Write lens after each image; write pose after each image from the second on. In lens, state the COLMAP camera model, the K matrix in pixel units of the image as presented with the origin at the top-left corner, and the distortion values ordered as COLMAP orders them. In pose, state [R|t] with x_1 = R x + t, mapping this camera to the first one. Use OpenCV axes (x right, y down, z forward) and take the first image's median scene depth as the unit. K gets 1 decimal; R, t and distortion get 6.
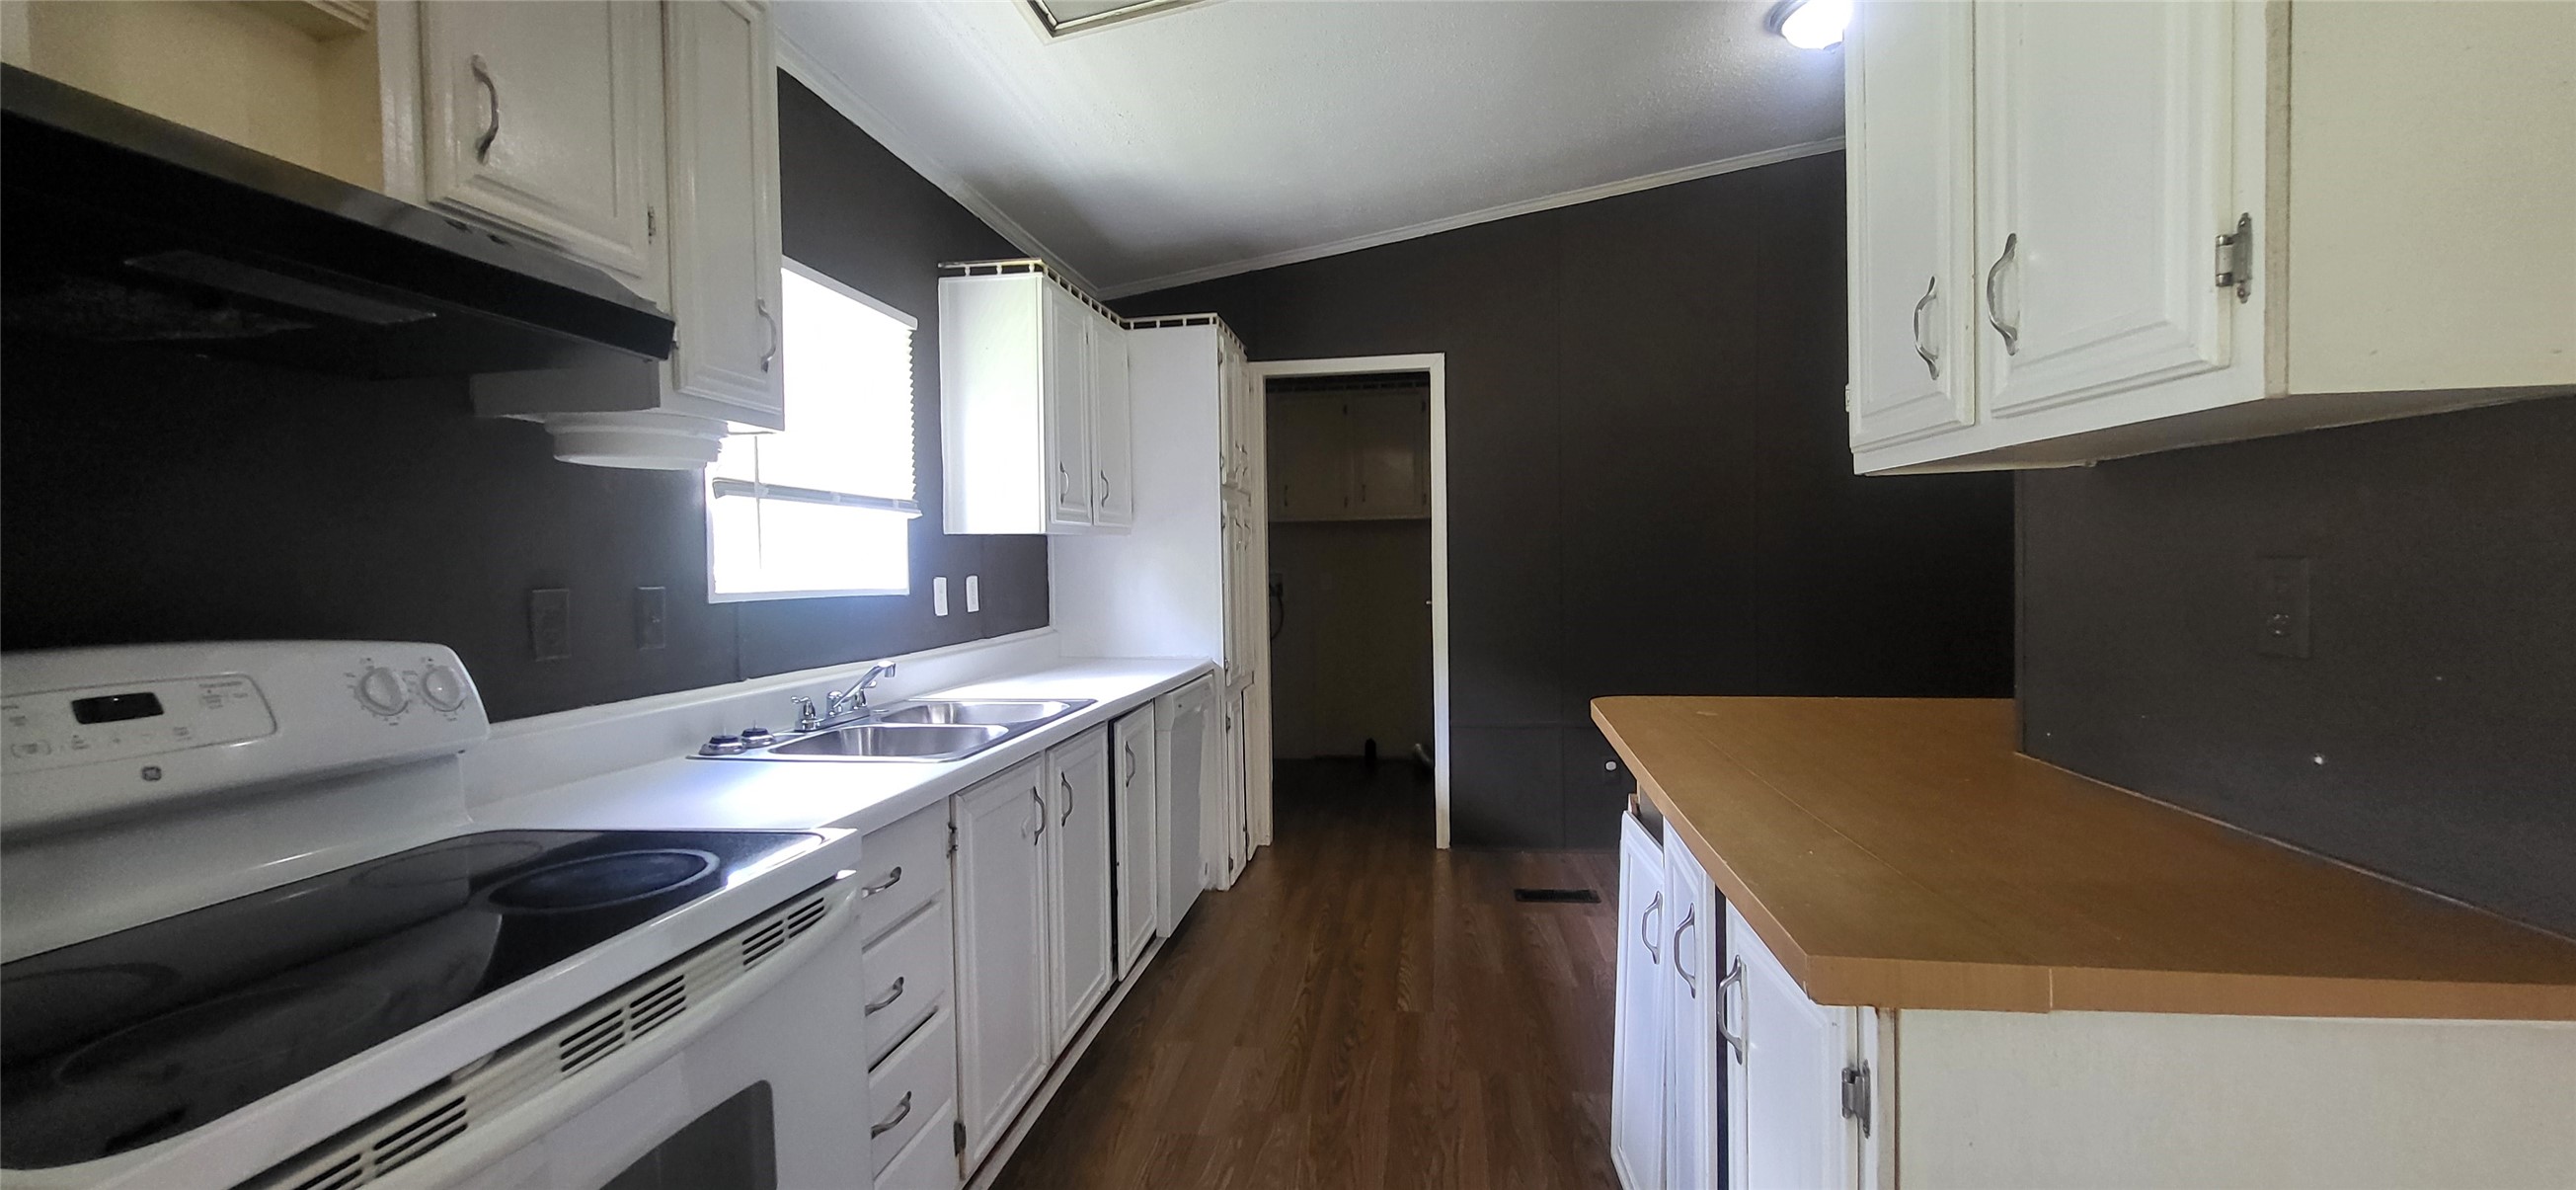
lens RADIAL K [[1029.2, 0, 1287.1], [0, 1029.2, 592.1], [0, 0, 1]] dist [0.000227, 0.000474]
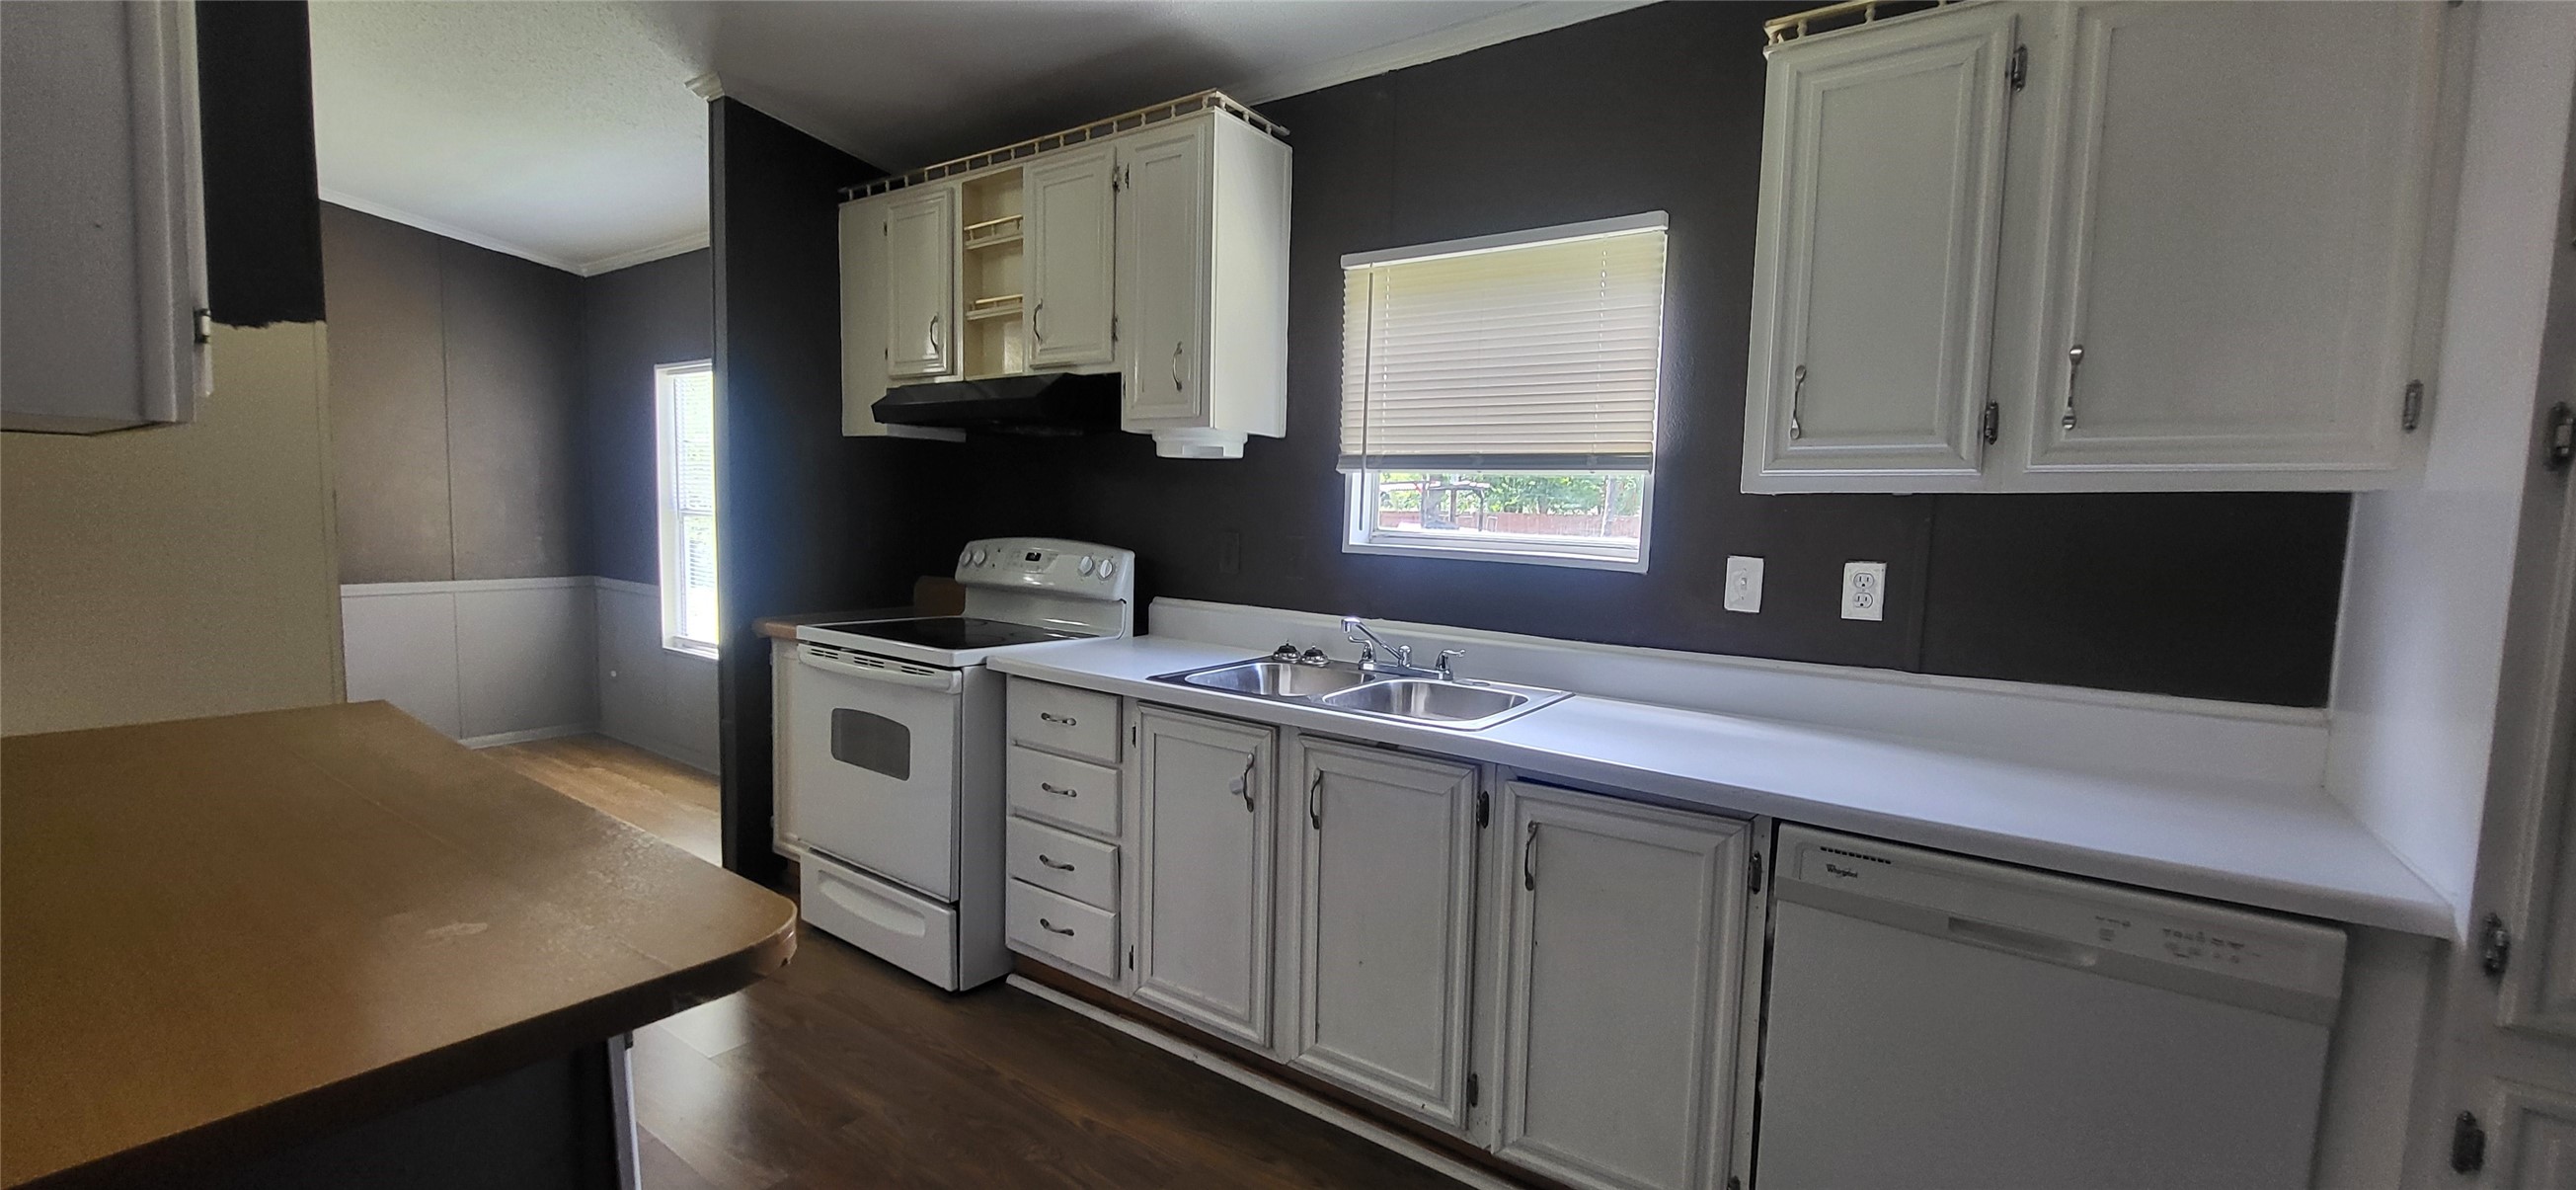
lens RADIAL K [[1029.2, 0, 1287.1], [0, 1029.2, 592.1], [0, 0, 1]] dist [0.000227, 0.000474]
pose [[-0.467366, 0.083608, -0.880102, 0.350688], [-0.040094, 0.992489, 0.115576, -0.048217], [0.883154, 0.089303, -0.460503, 0.862251]]
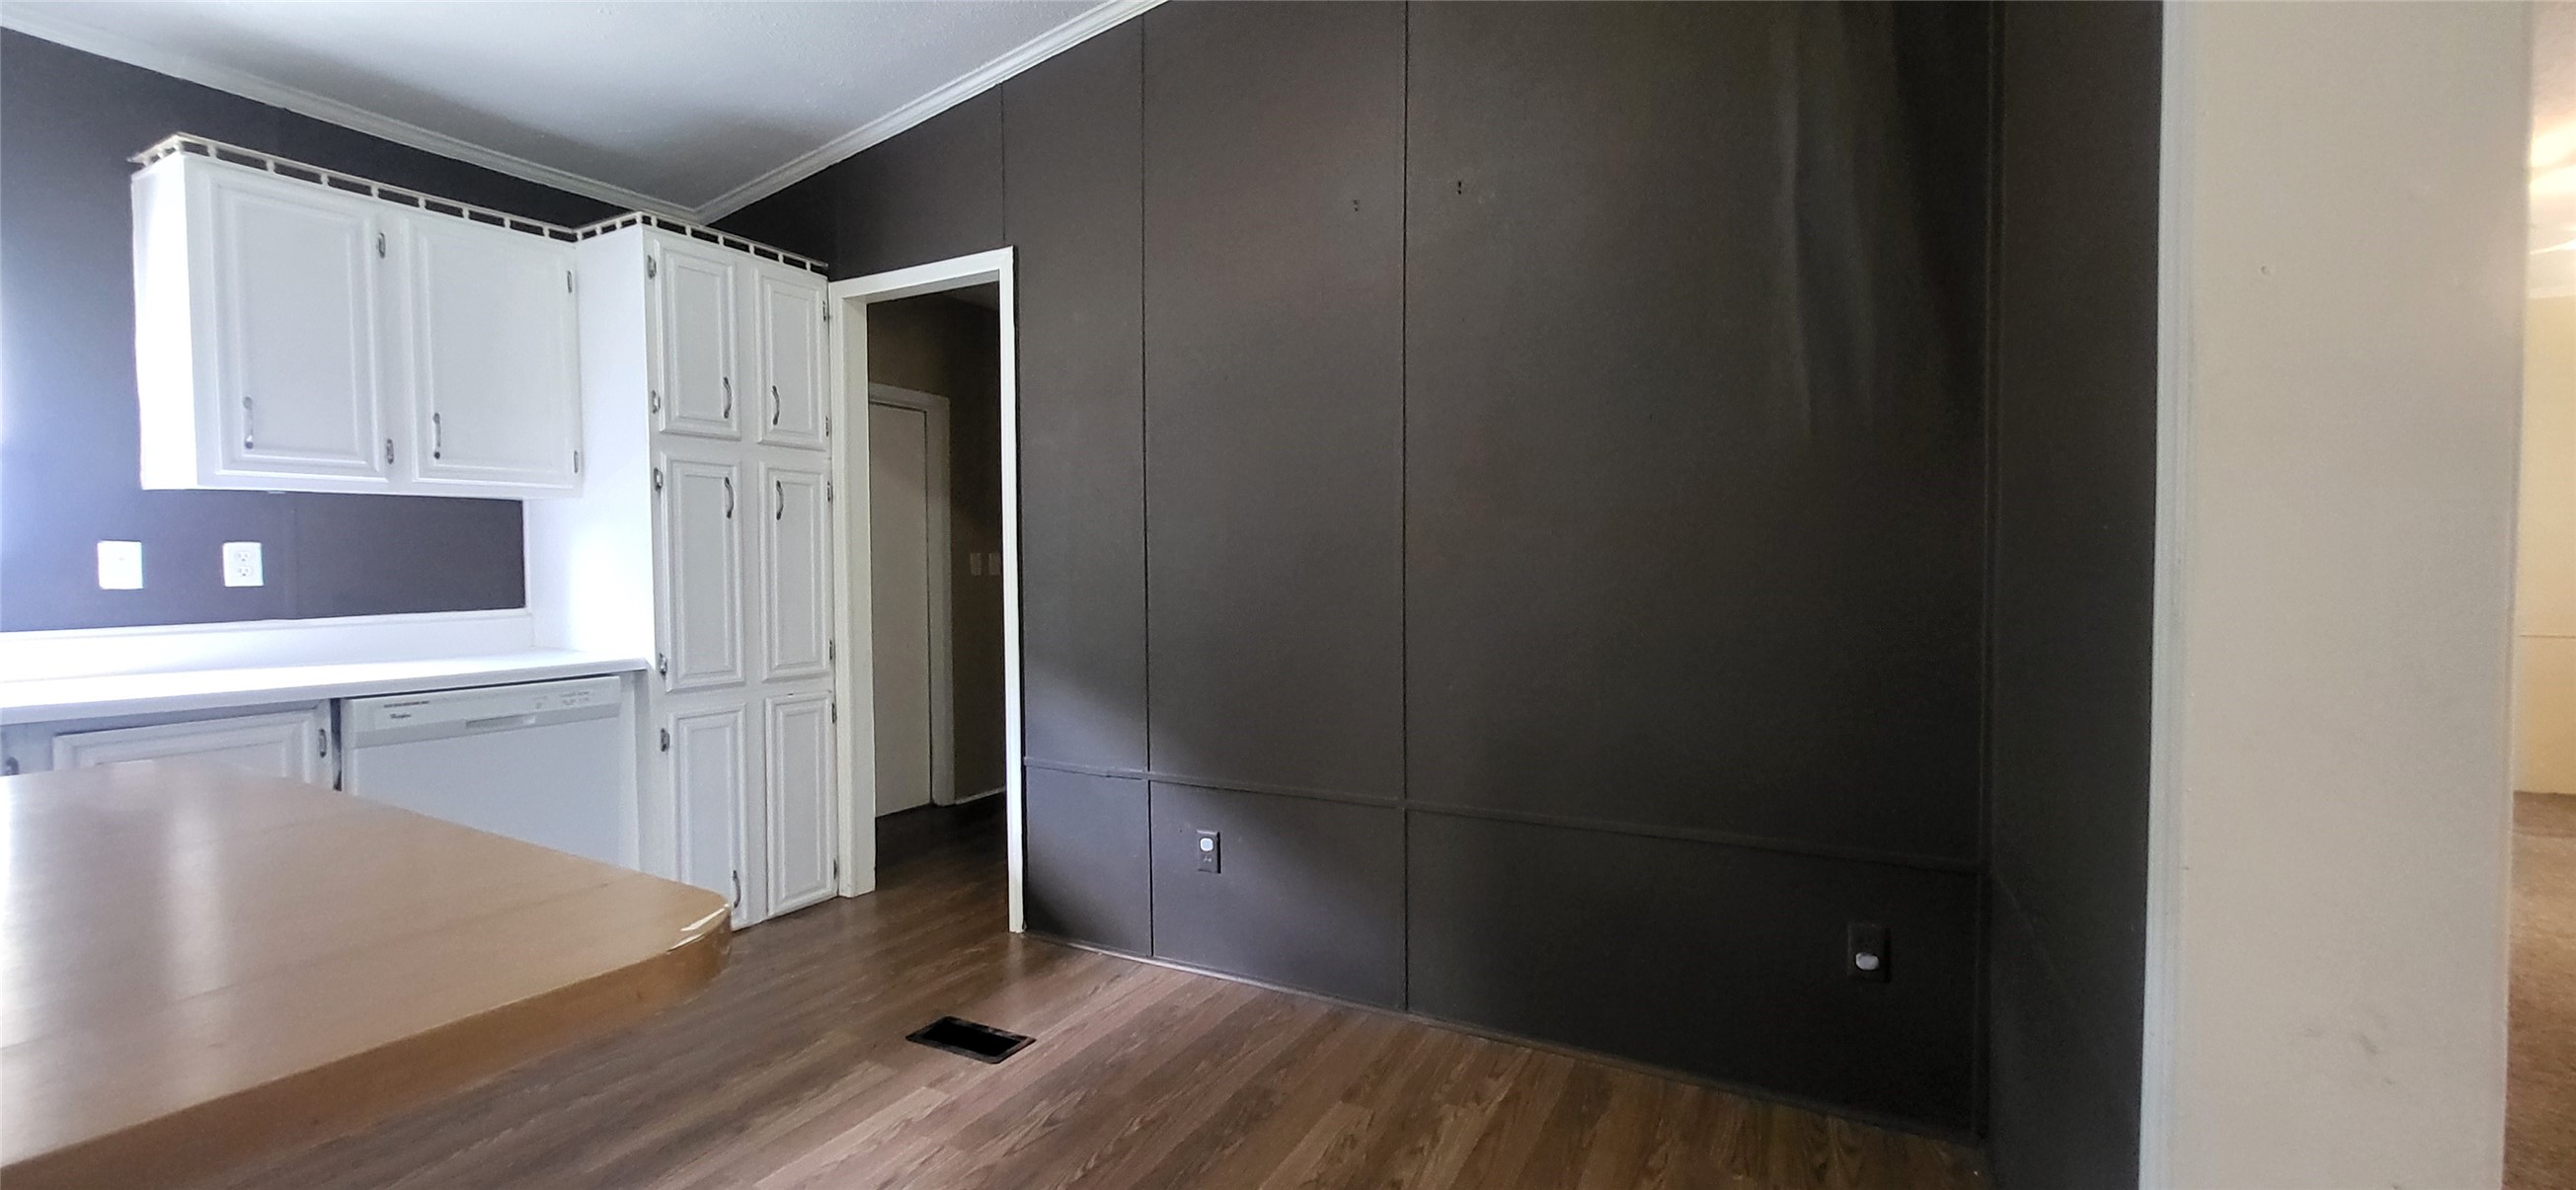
lens RADIAL K [[1029.2, 0, 1287.1], [0, 1029.2, 592.1], [0, 0, 1]] dist [0.000227, 0.000474]
pose [[0.940856, 0.027209, -0.337713, 0.670215], [-0.024234, 0.999621, 0.013022, -0.006070], [0.337940, -0.004067, 0.941159, 0.446460]]
